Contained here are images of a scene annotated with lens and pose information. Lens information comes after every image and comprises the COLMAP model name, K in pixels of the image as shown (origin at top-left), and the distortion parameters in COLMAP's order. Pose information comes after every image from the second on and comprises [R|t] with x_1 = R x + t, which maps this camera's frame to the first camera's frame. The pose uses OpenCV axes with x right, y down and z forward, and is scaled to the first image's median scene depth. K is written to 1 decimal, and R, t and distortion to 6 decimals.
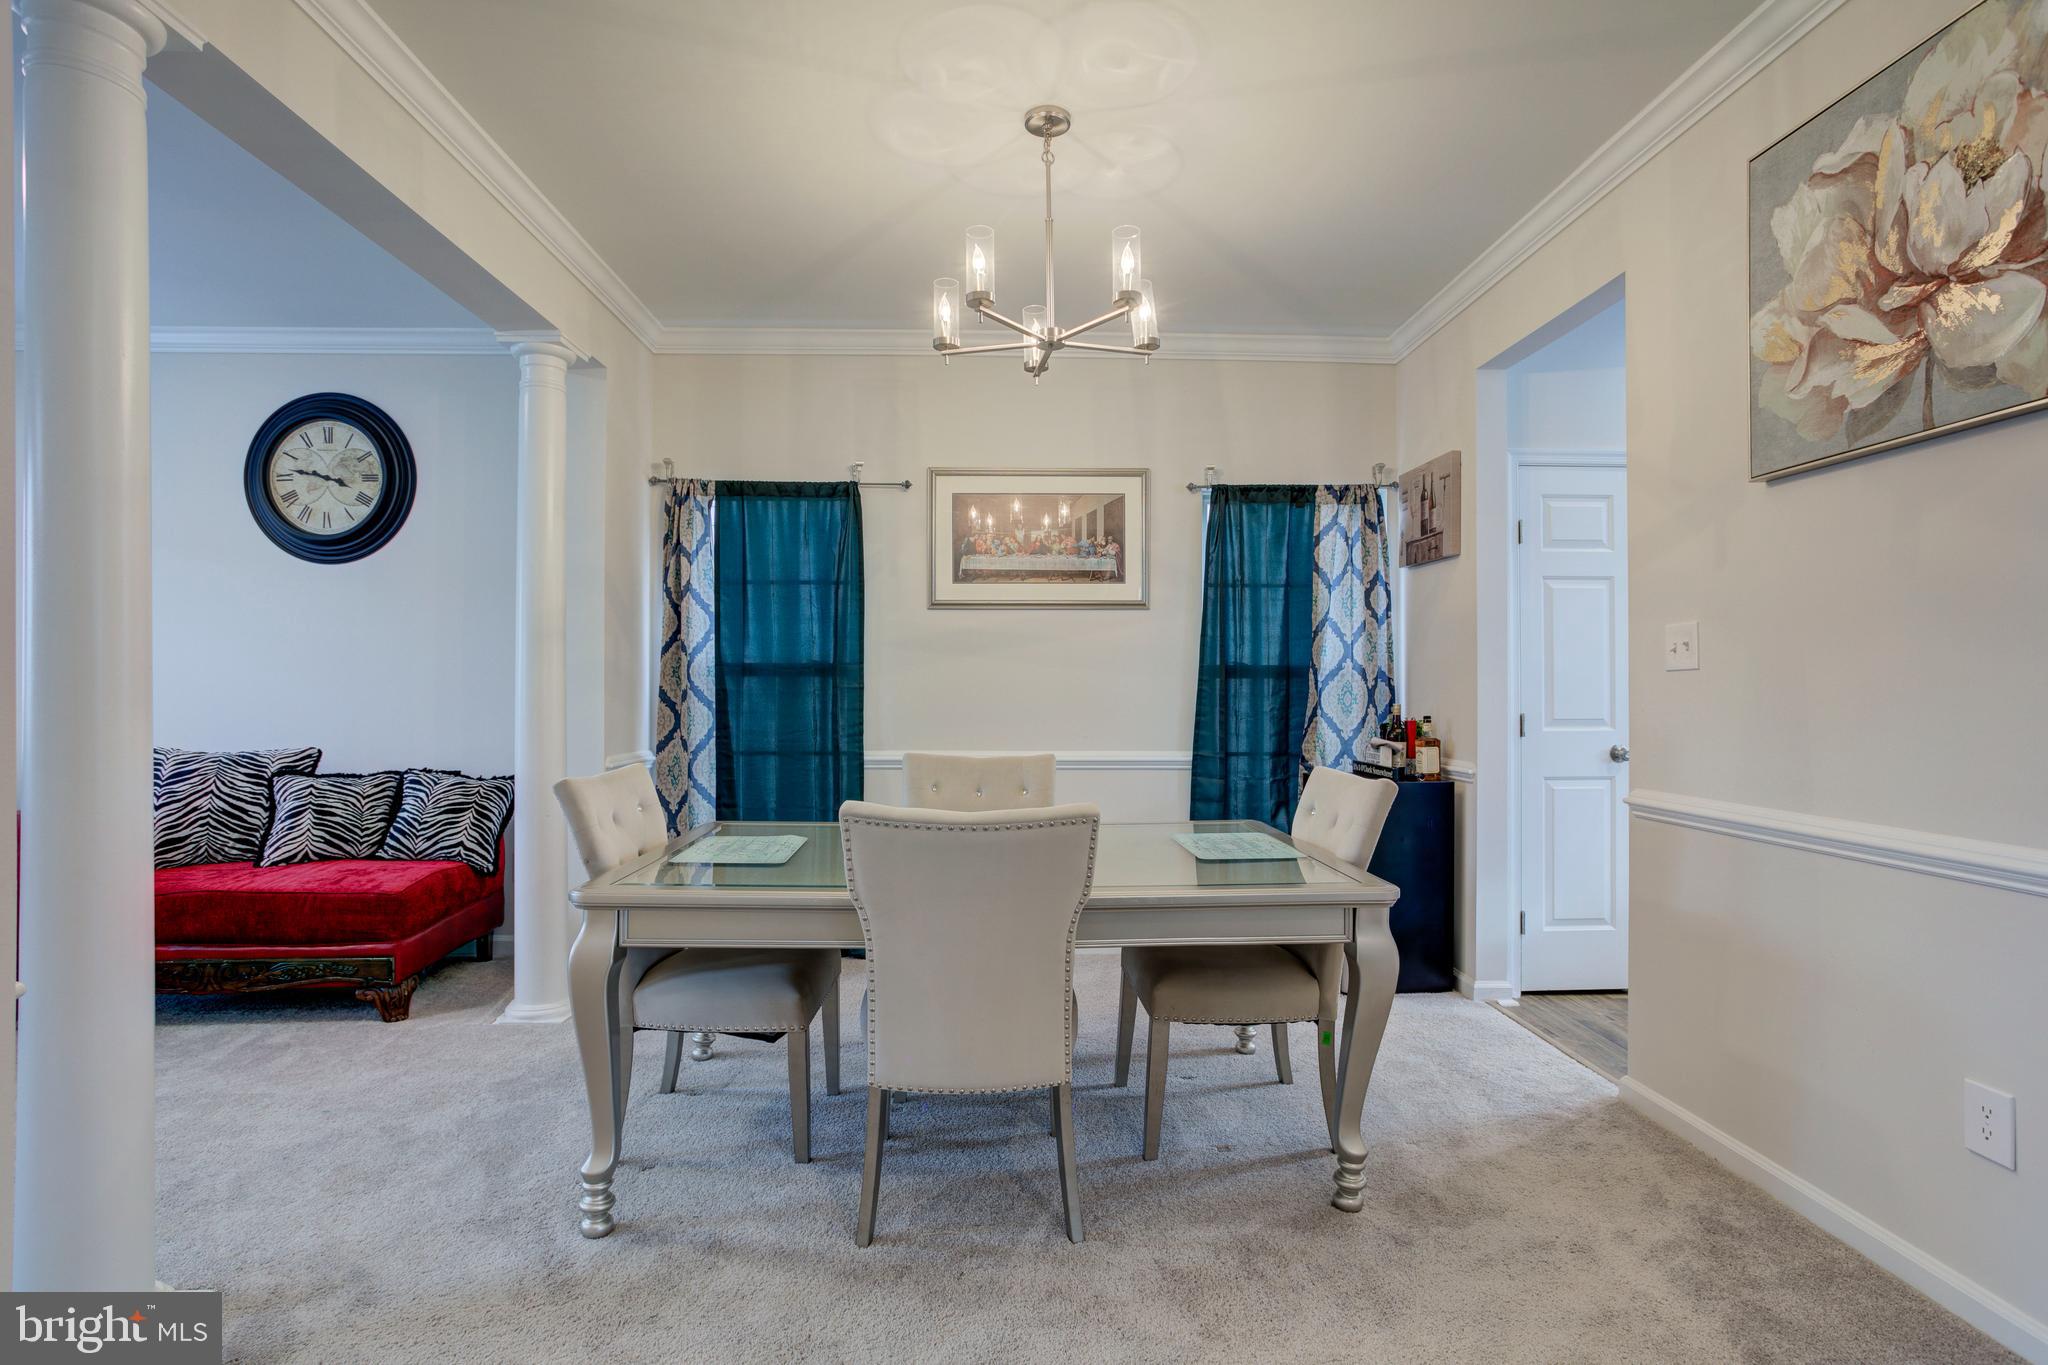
lens RADIAL K [[1008.9, 0, 1028.0], [0, 1008.9, 681.3], [0, 0, 1]] dist [-0.049988, 0.033978]
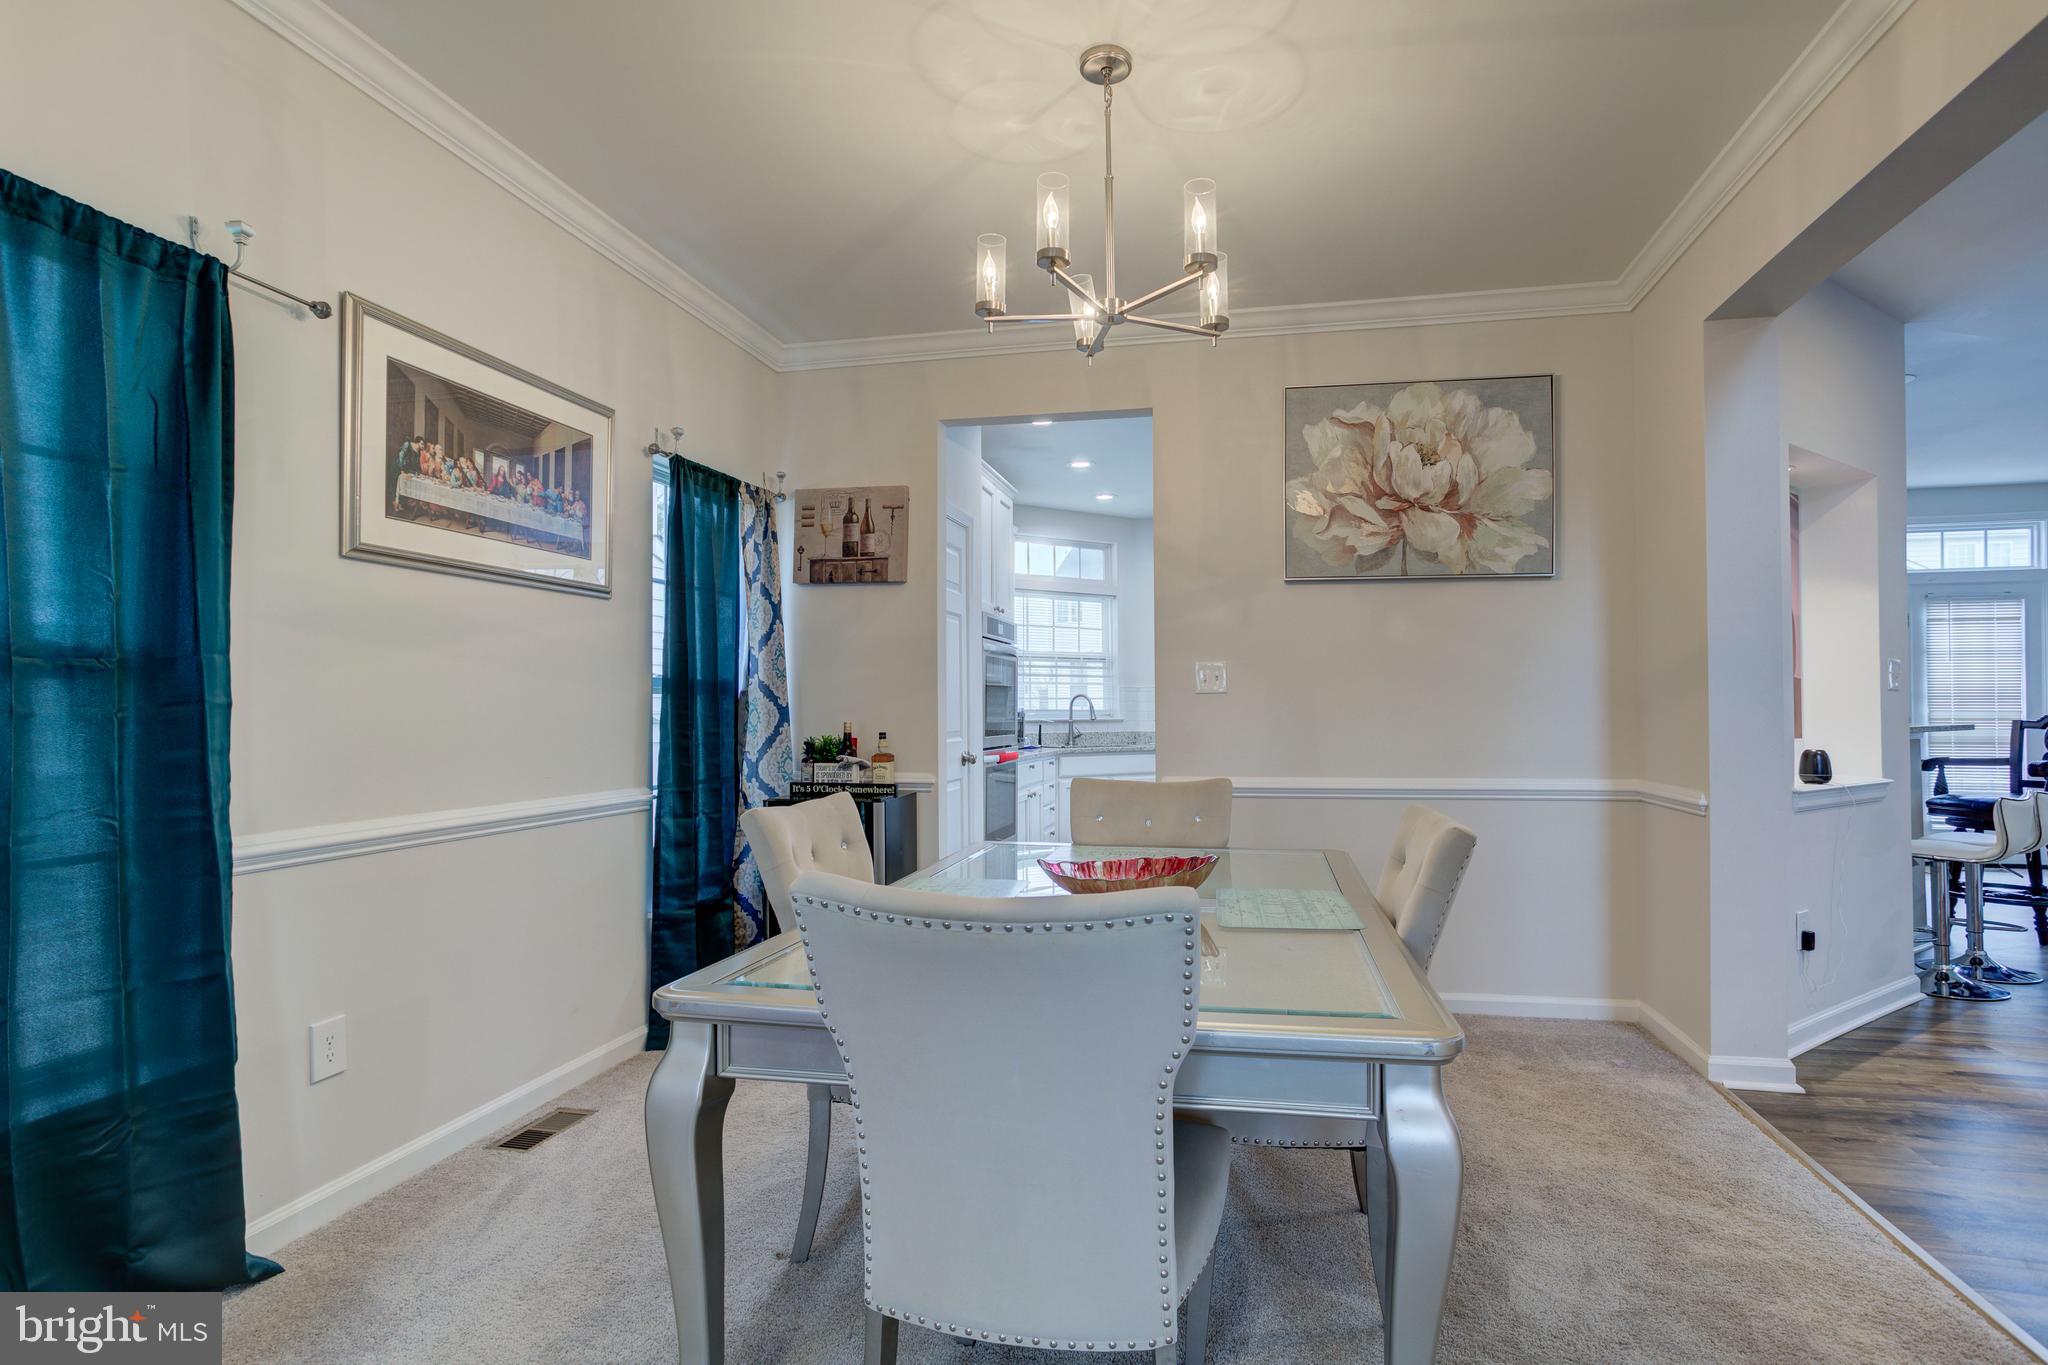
lens RADIAL K [[1040.5, 0, 1083.6], [0, 1040.5, 686.5], [0, 0, 1]] dist [-0.001401, 0.000177]
pose [[0.215938, 0.019984, 0.976202, -0.559864], [-0.002615, 0.999799, -0.019889, 0.006066], [-0.976403, 0.001742, 0.215947, 0.515478]]
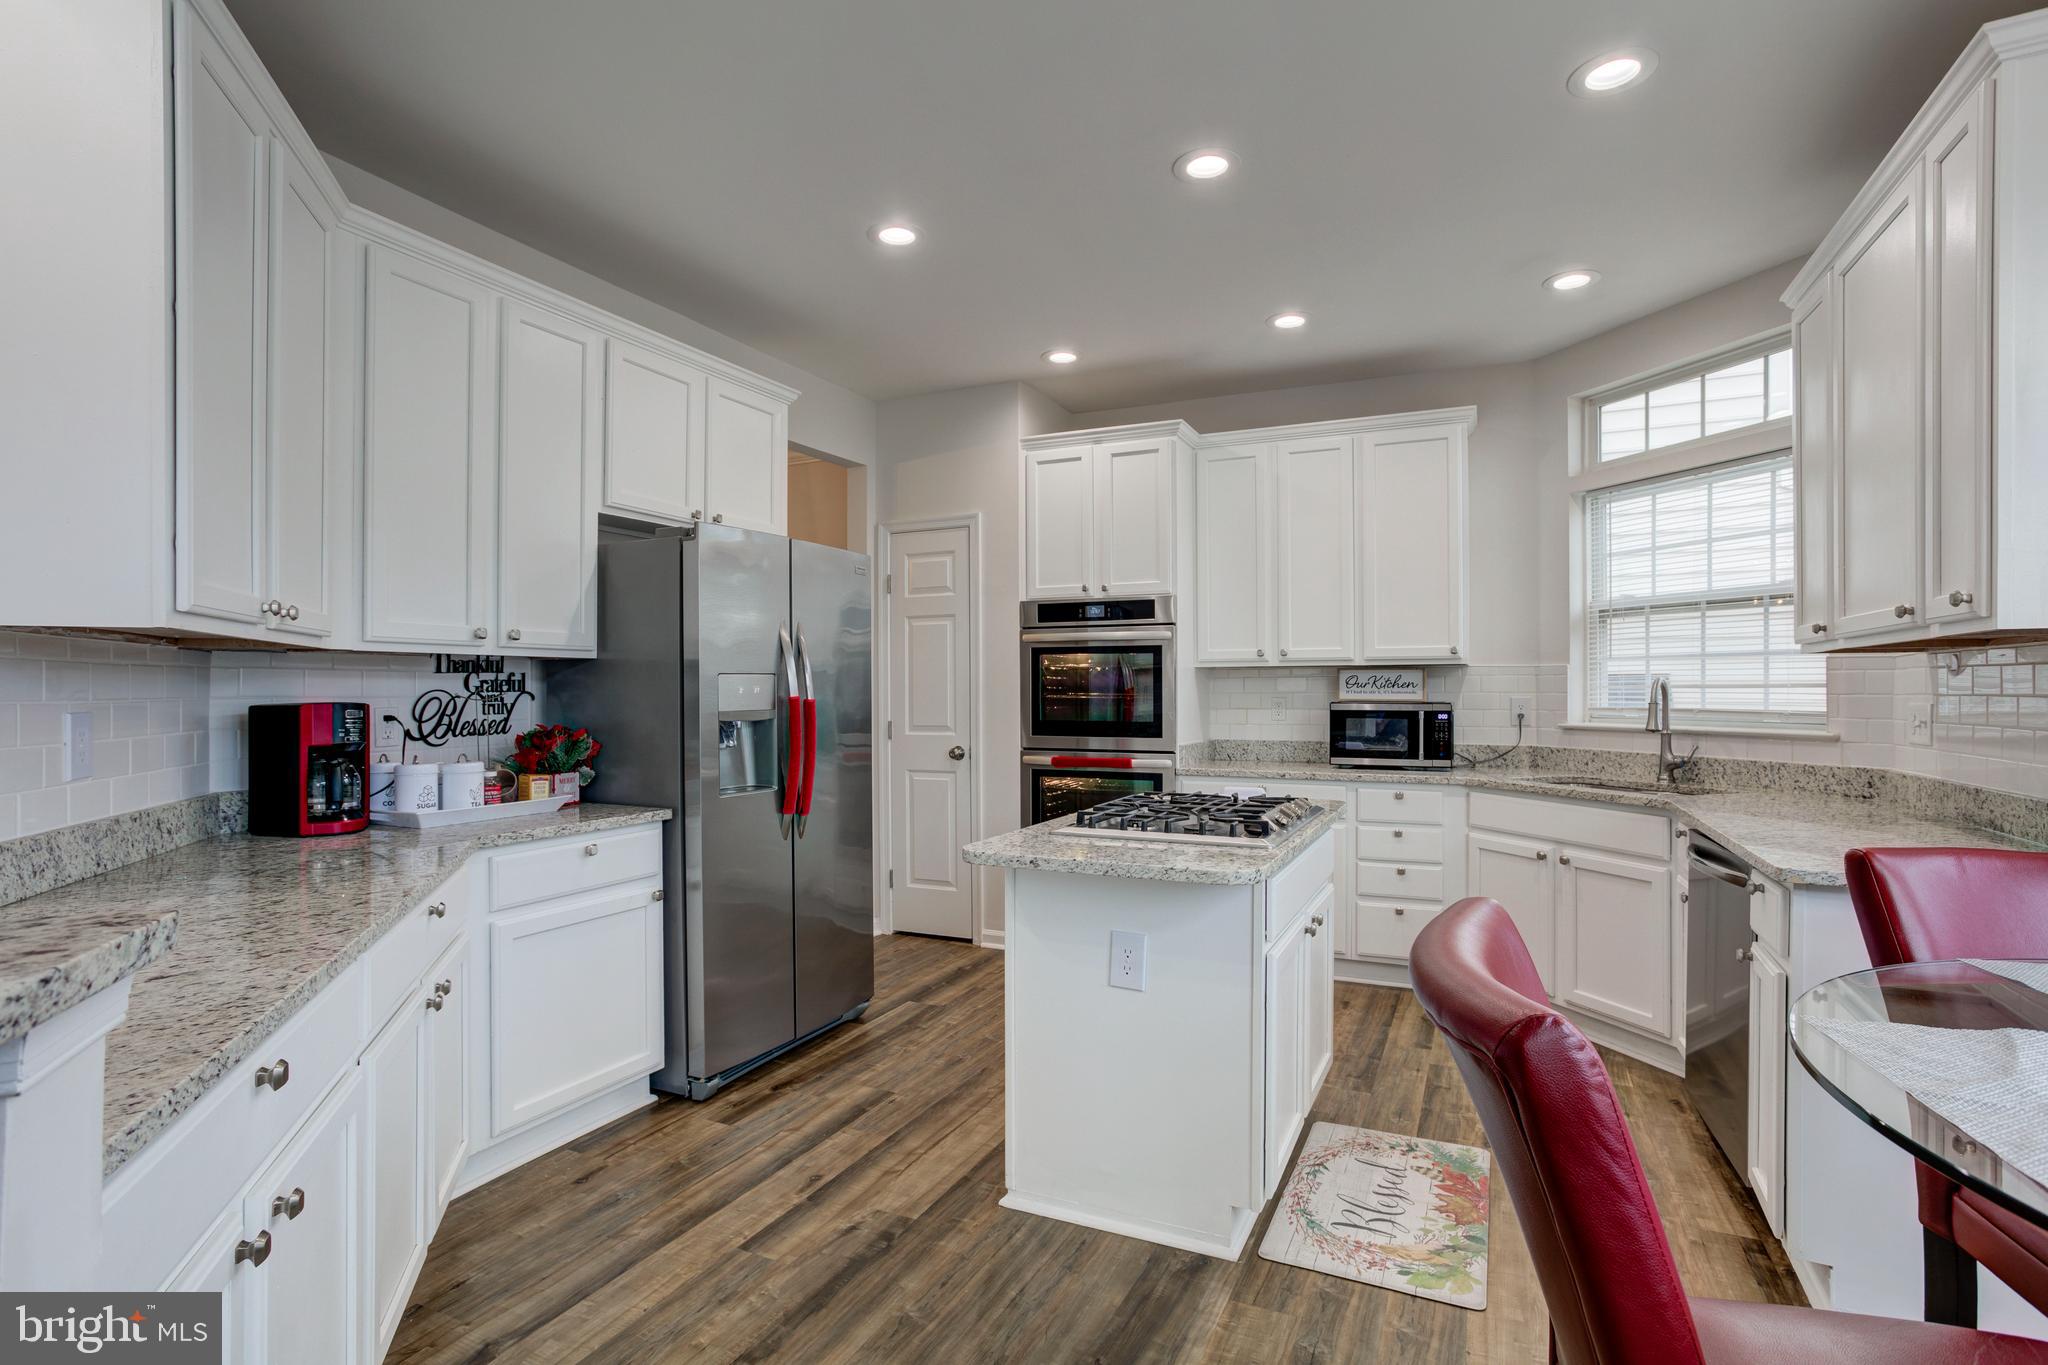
lens RADIAL K [[1008.9, 0, 1028.0], [0, 1008.9, 681.3], [0, 0, 1]] dist [-0.049988, 0.033978]
pose [[0.888311, -0.005826, -0.459206, 1.053390], [0.008188, 0.999962, 0.003154, -0.019282], [0.459170, -0.006562, 0.888324, -0.087614]]
